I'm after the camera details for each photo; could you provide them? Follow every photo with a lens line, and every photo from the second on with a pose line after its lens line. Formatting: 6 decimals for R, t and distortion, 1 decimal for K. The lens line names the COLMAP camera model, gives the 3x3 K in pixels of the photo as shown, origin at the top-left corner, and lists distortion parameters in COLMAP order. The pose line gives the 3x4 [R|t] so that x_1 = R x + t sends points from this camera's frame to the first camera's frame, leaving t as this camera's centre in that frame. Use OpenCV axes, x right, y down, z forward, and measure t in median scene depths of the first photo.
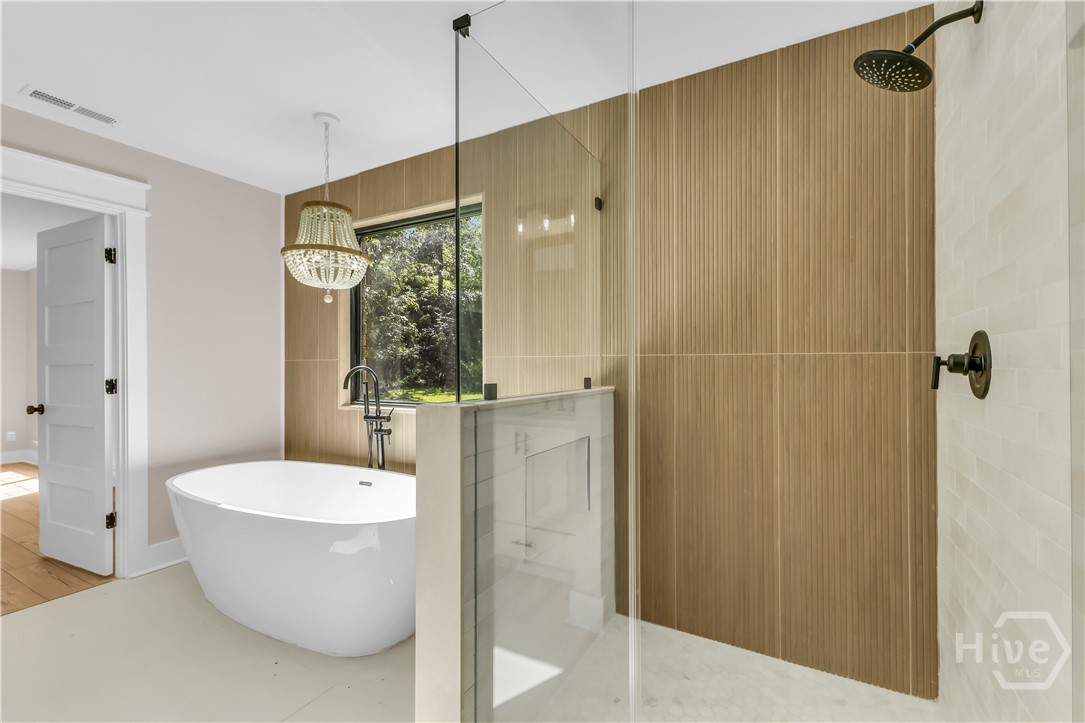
lens RADIAL K [[477.8, 0, 538.3], [0, 477.8, 359.3], [0, 0, 1]] dist [0.007790, -0.000946]
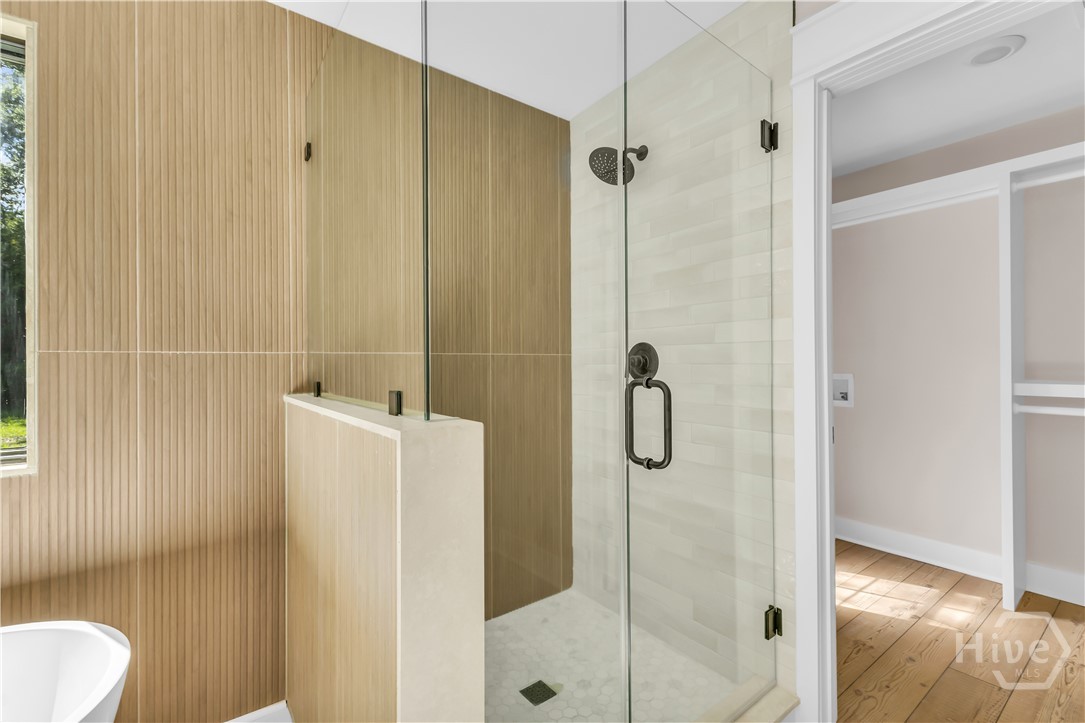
lens RADIAL K [[477.8, 0, 538.3], [0, 477.8, 359.3], [0, 0, 1]] dist [0.007790, -0.000946]
pose [[0.400390, 0.005706, 0.916327, -0.540804], [-0.004003, 0.999982, -0.004478, 0.006298], [-0.916336, -0.001875, 0.400406, 0.462652]]
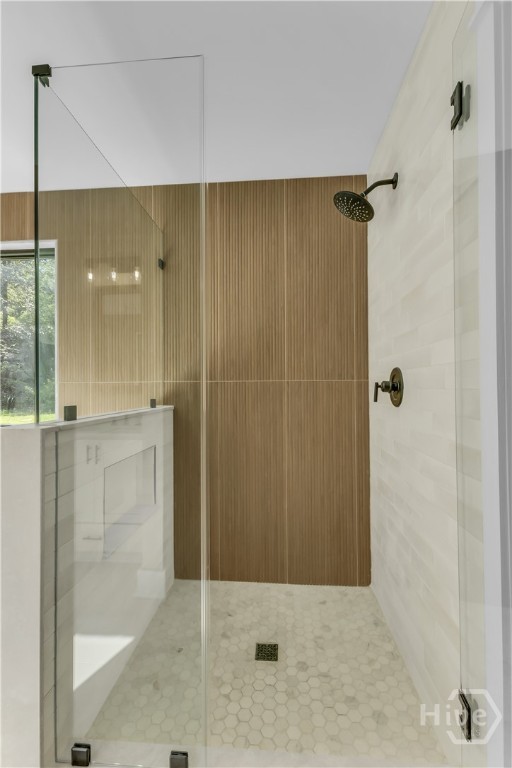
lens RADIAL K [[337.4, 0, 257.7], [0, 337.4, 382.9], [0, 0, 1]] dist [0.017436, -0.006400]
pose [[0.905101, 0.001462, 0.425194, -0.033959], [0.000942, 0.999985, -0.005445, 0.001447], [-0.425196, 0.005329, 0.905086, 0.078546]]
